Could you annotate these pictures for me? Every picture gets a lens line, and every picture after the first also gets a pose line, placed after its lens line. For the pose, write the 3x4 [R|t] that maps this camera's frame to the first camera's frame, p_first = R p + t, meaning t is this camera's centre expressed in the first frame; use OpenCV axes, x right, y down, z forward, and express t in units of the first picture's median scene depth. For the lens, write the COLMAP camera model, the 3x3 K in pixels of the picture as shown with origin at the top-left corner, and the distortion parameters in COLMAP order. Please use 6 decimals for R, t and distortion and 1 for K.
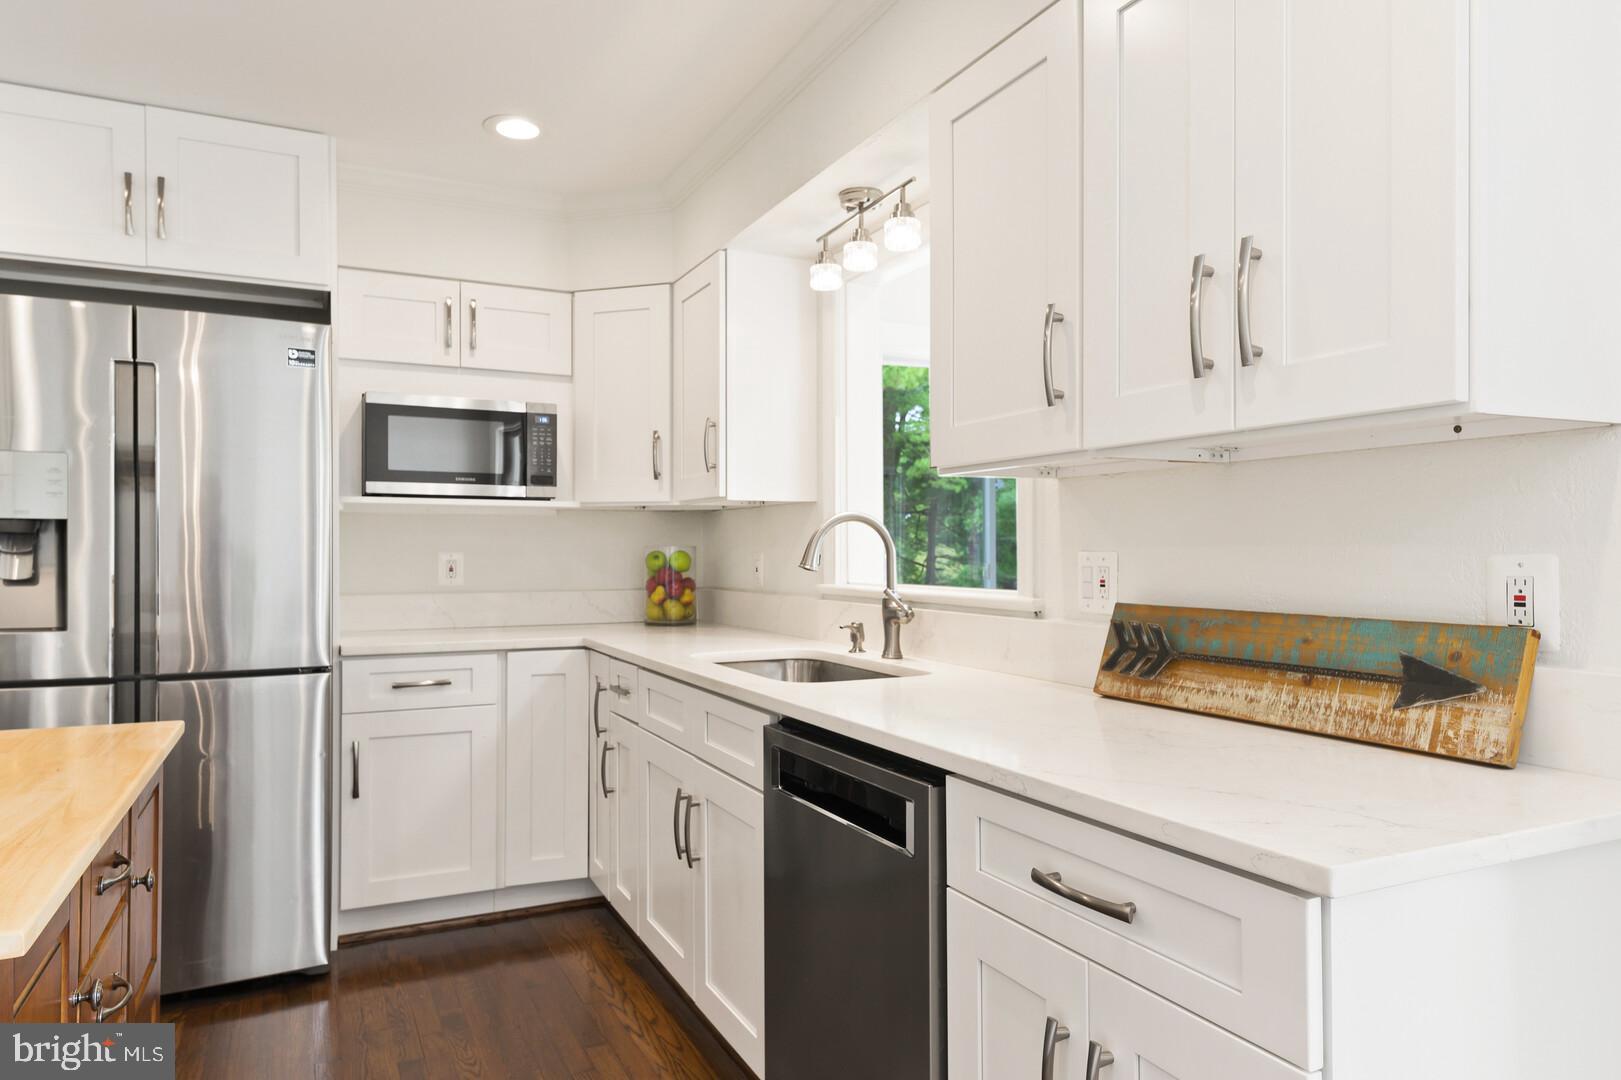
lens RADIAL K [[1038.8, 0, 812.1], [0, 1038.8, 523.3], [0, 0, 1]] dist [0.000811, -0.001575]
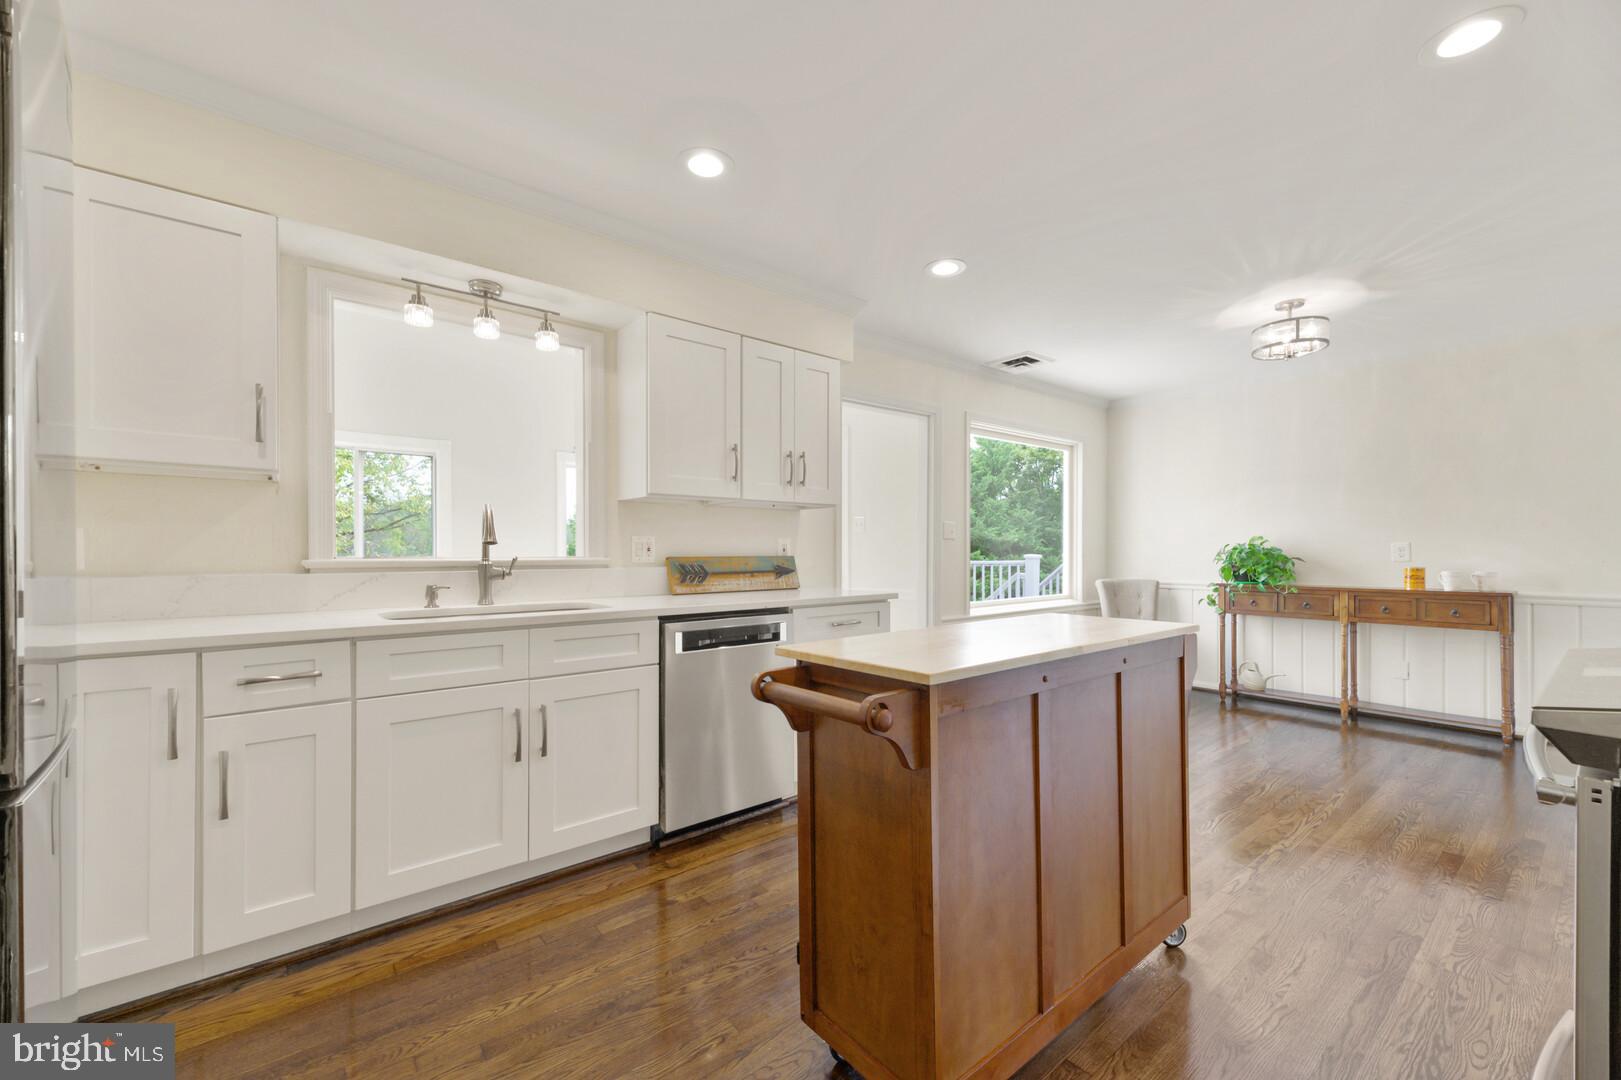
lens RADIAL K [[652.9, 0, 809.9], [0, 652.9, 547.8], [0, 0, 1]] dist [0.001260, 0.000375]
pose [[-0.243015, 0.004283, 0.970013, -1.363868], [-0.026641, 0.999584, -0.011088, 0.068635], [-0.969657, -0.028537, -0.242800, 1.135756]]
